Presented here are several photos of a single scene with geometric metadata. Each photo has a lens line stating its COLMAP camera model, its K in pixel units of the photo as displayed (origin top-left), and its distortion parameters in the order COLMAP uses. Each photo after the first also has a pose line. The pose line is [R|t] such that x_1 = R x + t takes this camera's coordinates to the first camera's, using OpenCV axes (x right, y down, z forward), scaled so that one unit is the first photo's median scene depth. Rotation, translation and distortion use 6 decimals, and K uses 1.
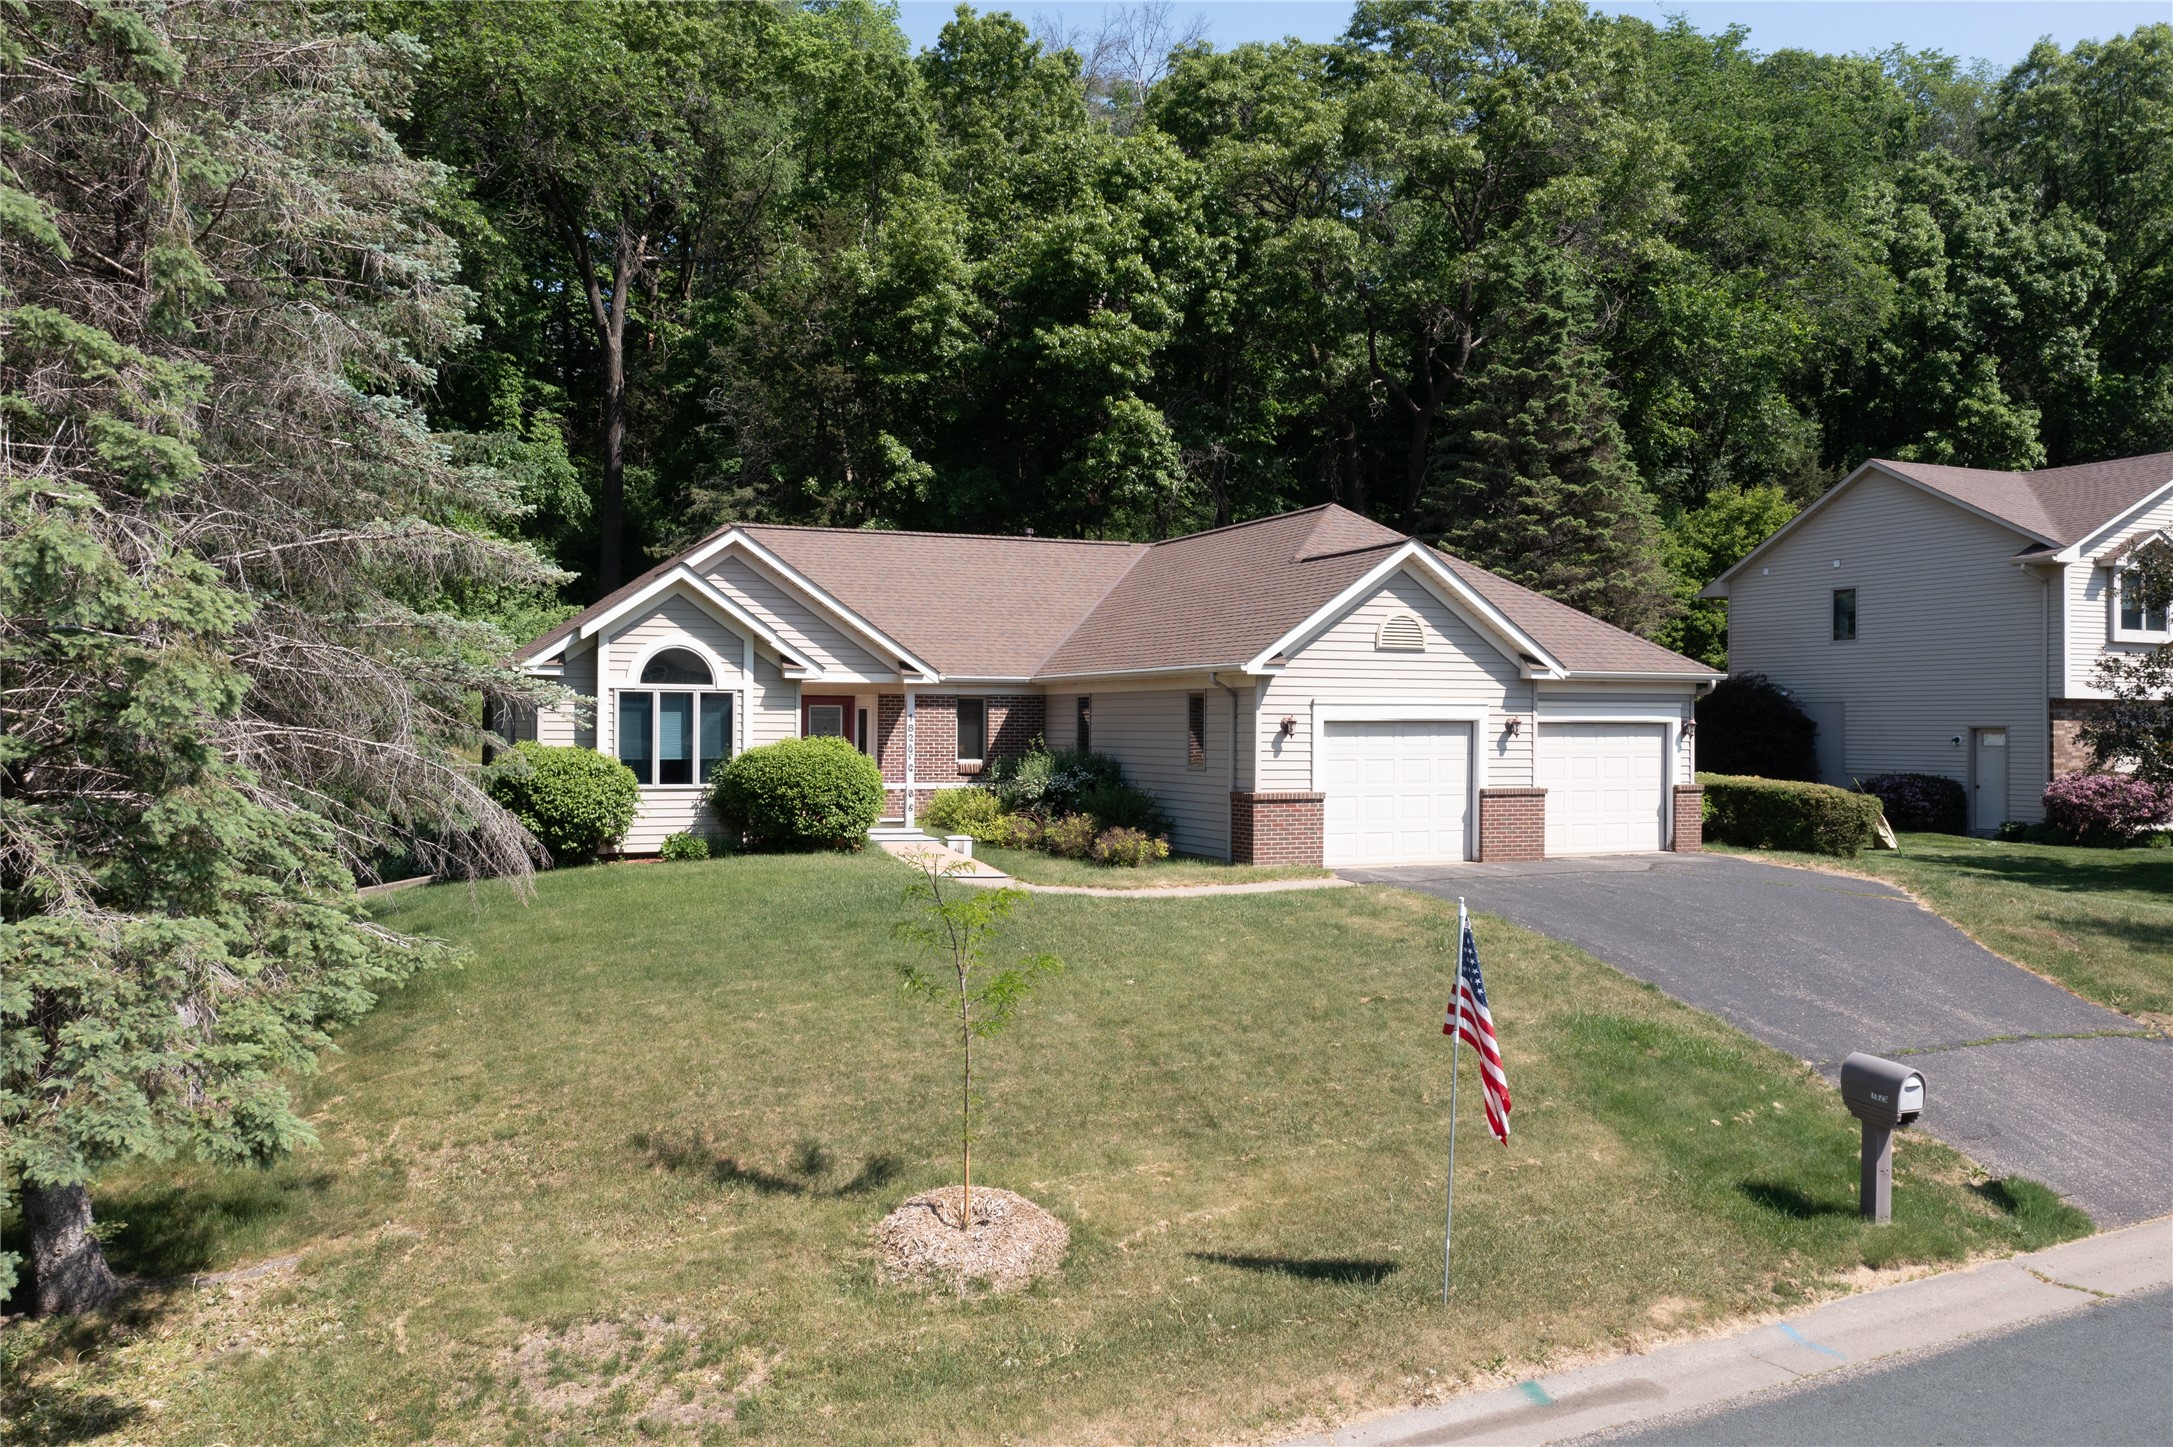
lens RADIAL K [[1711.9, 0, 1078.7], [0, 1711.9, 707.9], [0, 0, 1]] dist [-0.023620, 0.004718]
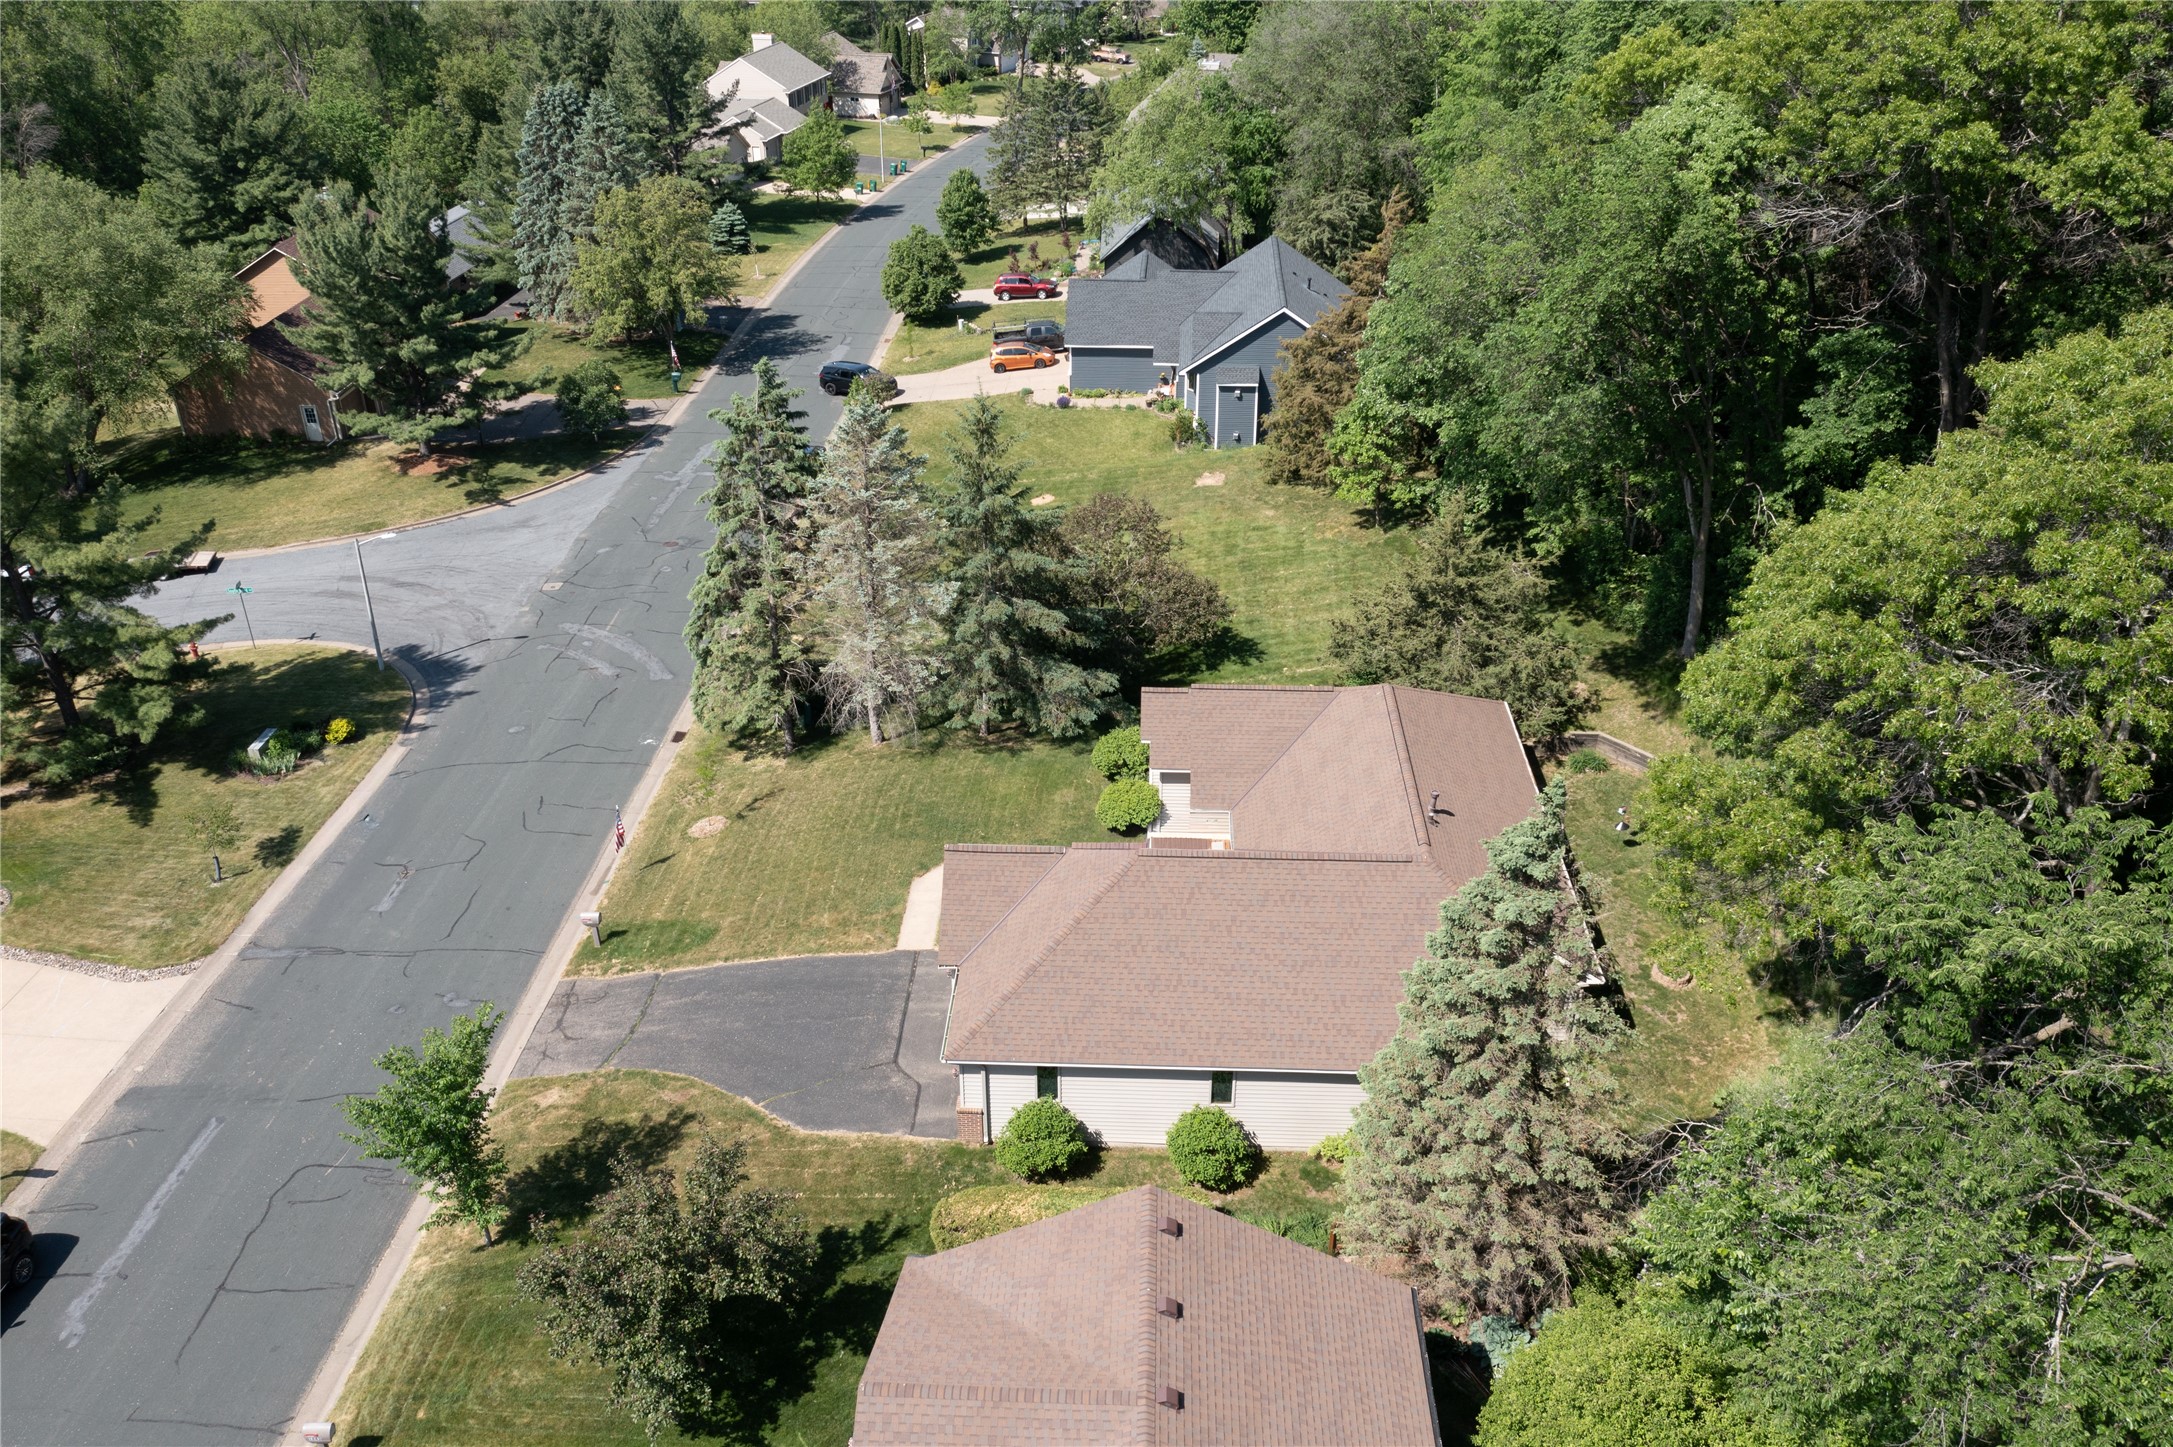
lens RADIAL K [[1711.9, 0, 1076.1], [0, 1711.9, 716.8], [0, 0, 1]] dist [-0.023620, 0.004718]
pose [[-0.432819, 0.442831, -0.785219, 1.442829], [0.012928, 0.873992, 0.485769, -1.054864], [0.901388, 0.200099, -0.384005, 1.711553]]
